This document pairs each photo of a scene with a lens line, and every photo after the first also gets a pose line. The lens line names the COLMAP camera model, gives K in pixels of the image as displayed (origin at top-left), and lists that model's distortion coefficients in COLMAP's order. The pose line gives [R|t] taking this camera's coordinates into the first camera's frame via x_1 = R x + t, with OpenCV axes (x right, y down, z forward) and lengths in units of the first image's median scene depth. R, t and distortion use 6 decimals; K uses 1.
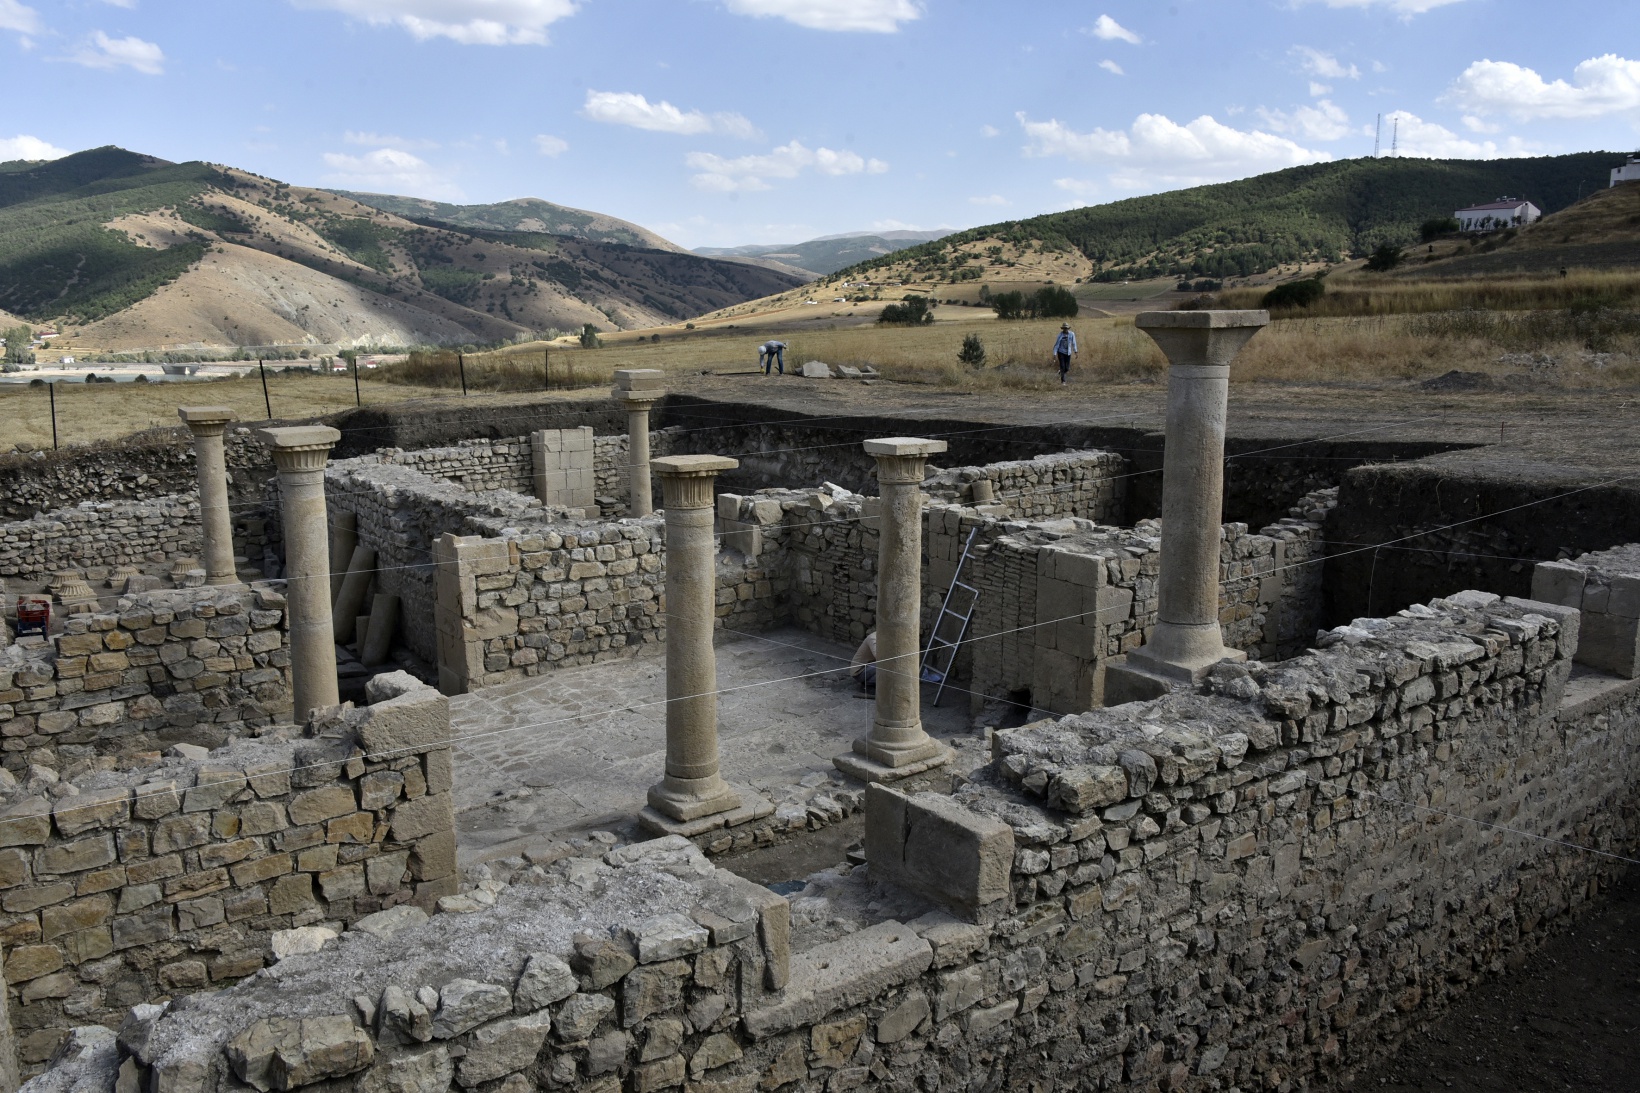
lens RADIAL K [[1306.1, 0, 821.1], [0, 1306.1, 553.5], [0, 0, 1]] dist [-0.026340, -0.012189]
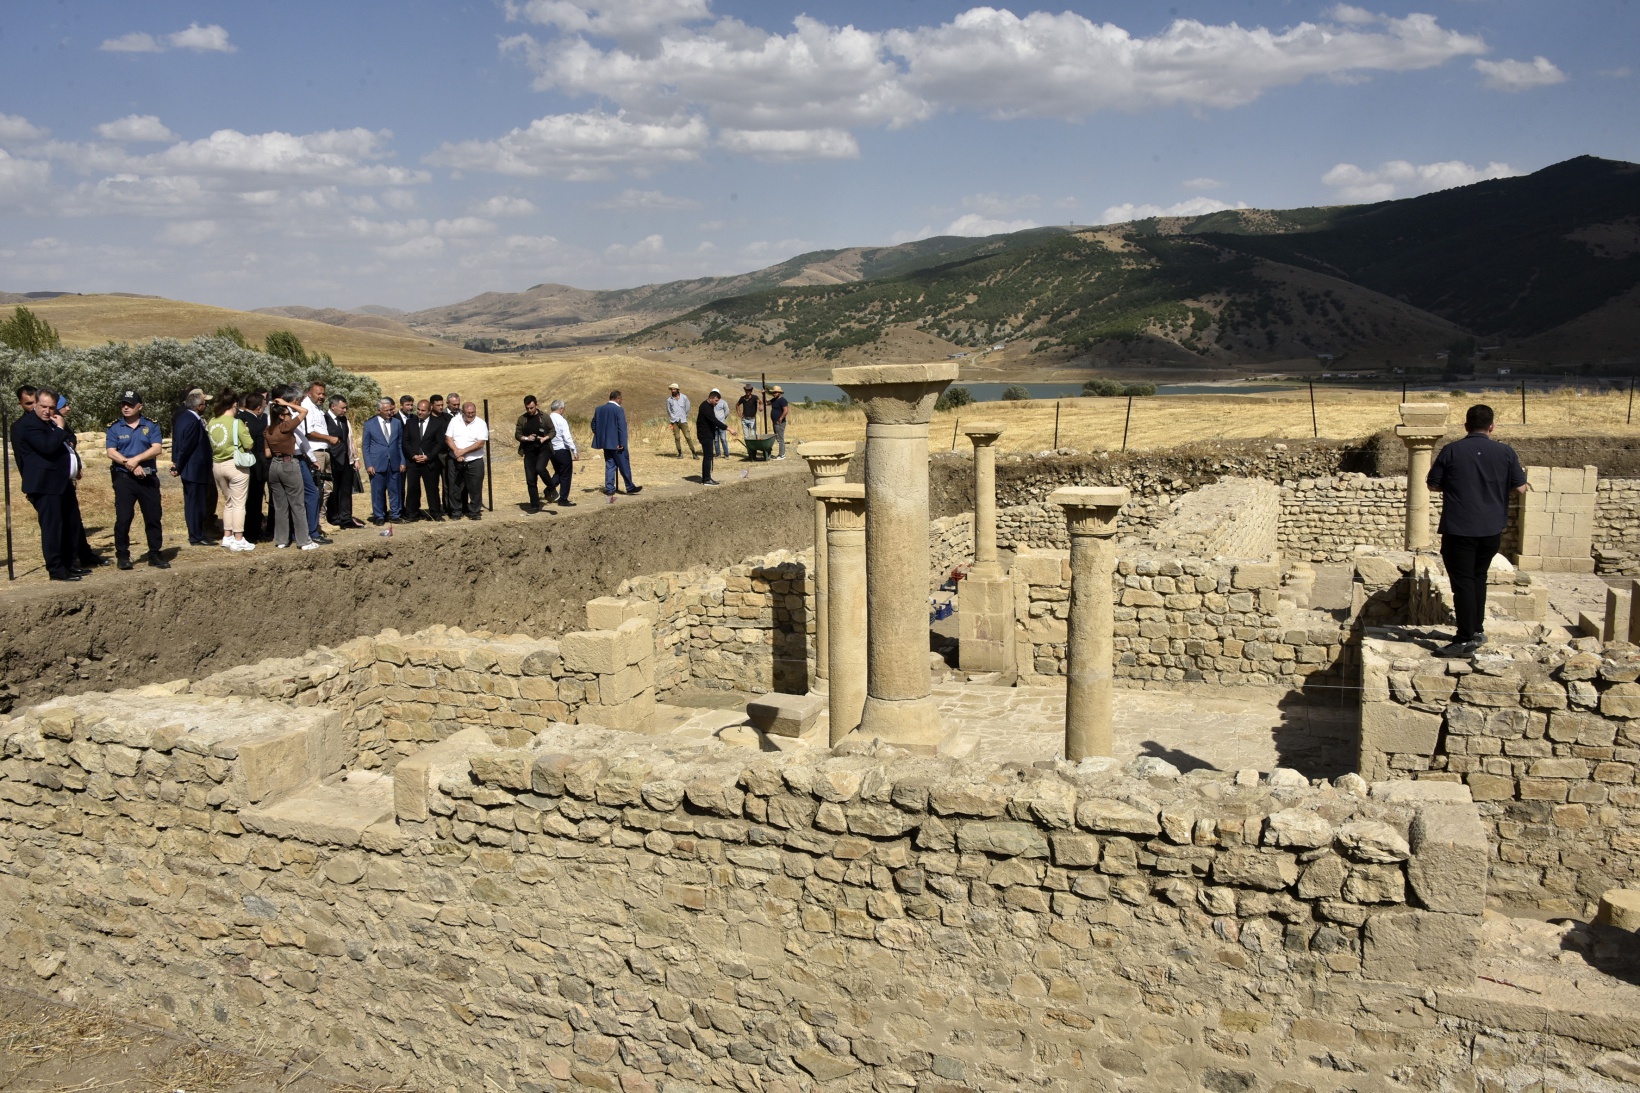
lens RADIAL K [[1306.1, 0, 821.1], [0, 1306.1, 553.5], [0, 0, 1]] dist [-0.026340, -0.012189]
pose [[0.530897, 0.126460, -0.837947, 0.280320], [-0.134016, 0.988889, 0.064331, -0.027885], [0.836772, 0.078145, 0.541946, 0.119596]]
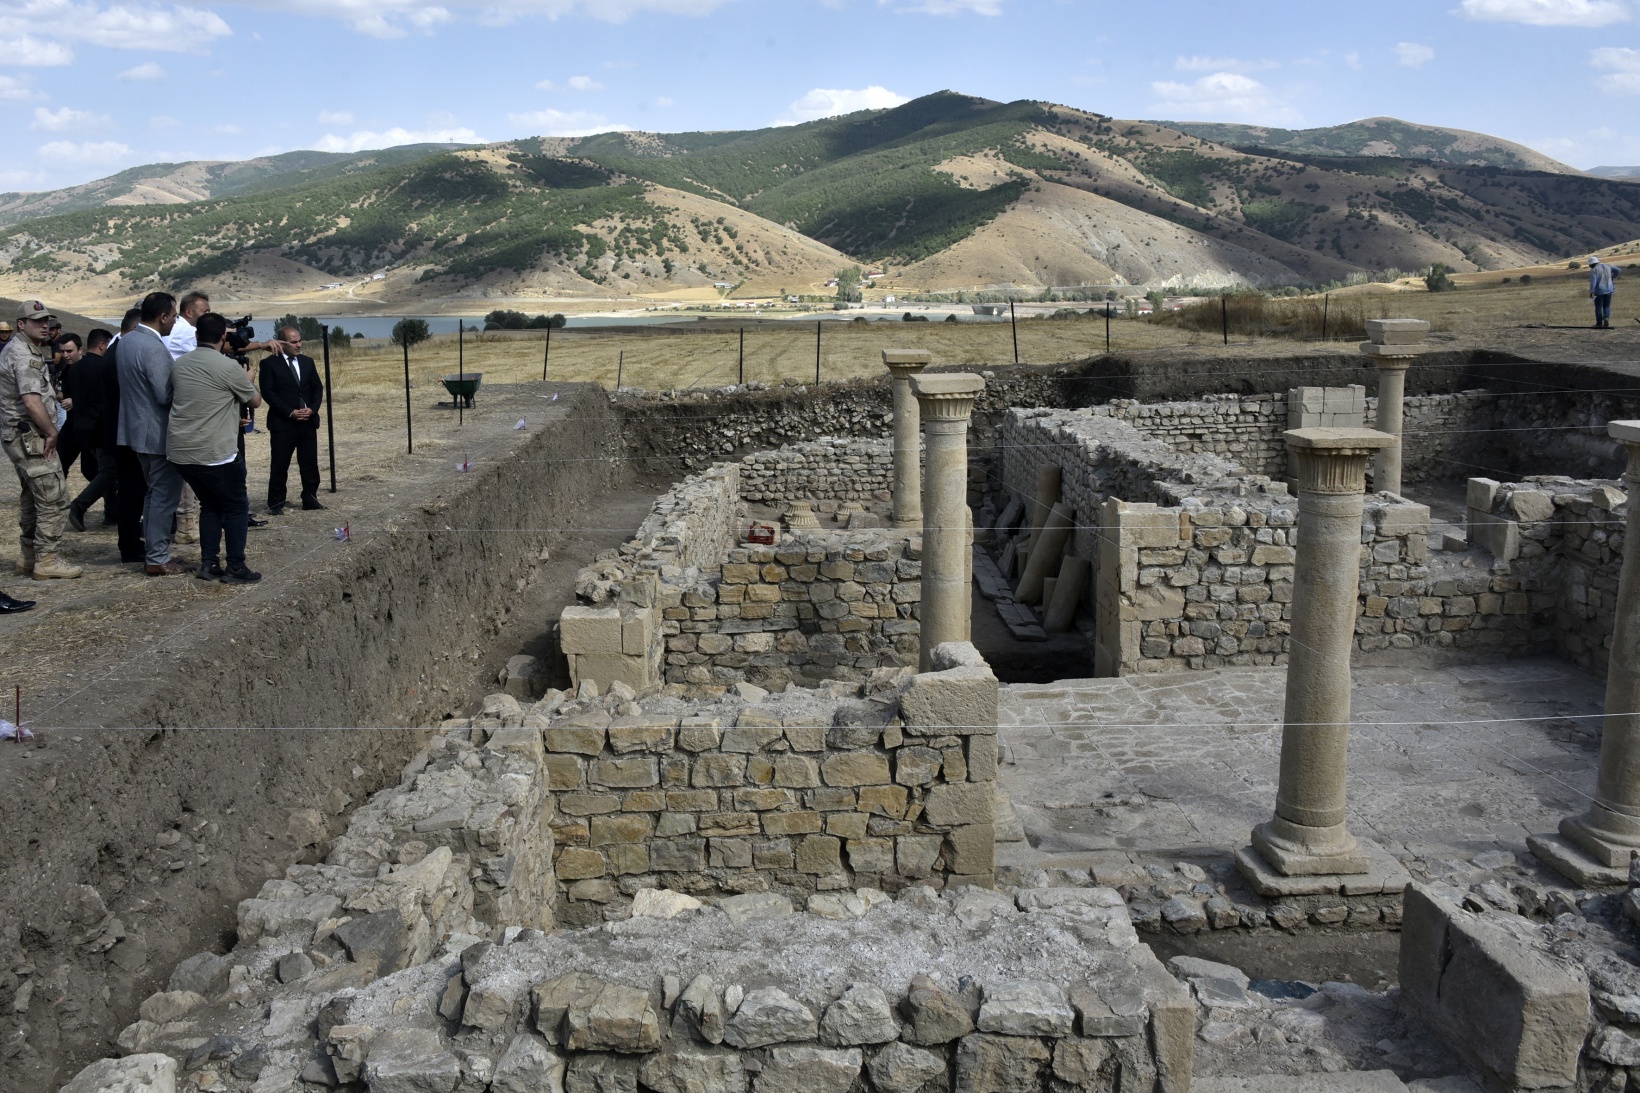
lens RADIAL K [[1428.3, 0, 734.8], [0, 1428.3, 493.7], [0, 0, 1]] dist [-0.024388, -0.029273]
pose [[0.807334, 0.083976, -0.584088, 0.038101], [-0.092283, 0.995611, 0.015586, -0.004608], [0.582833, 0.041318, 0.811541, 0.023449]]
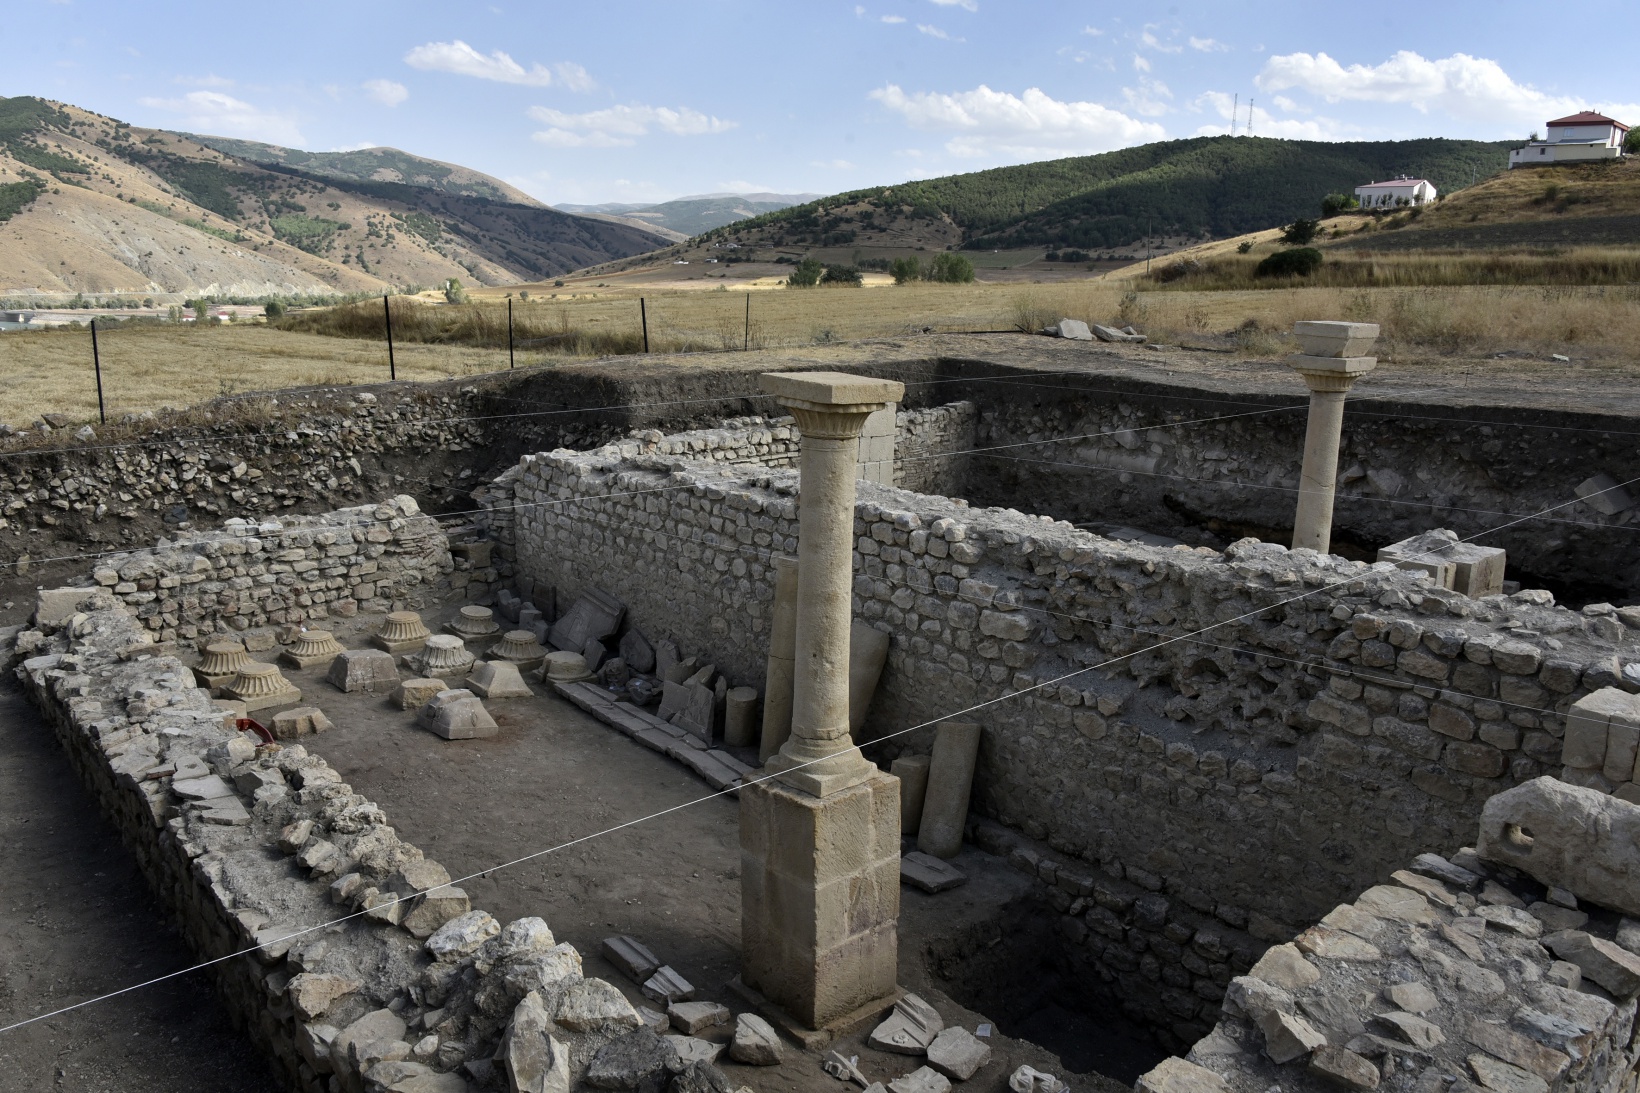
lens RADIAL K [[1298.8, 0, 815.5], [0, 1298.8, 547.0], [0, 0, 1]] dist [-0.024454, -0.020462]
pose [[0.994713, 0.005878, 0.102521, -0.298248], [-0.008344, 0.999686, 0.023645, -0.035823], [-0.102350, -0.024376, 0.994450, 0.310998]]
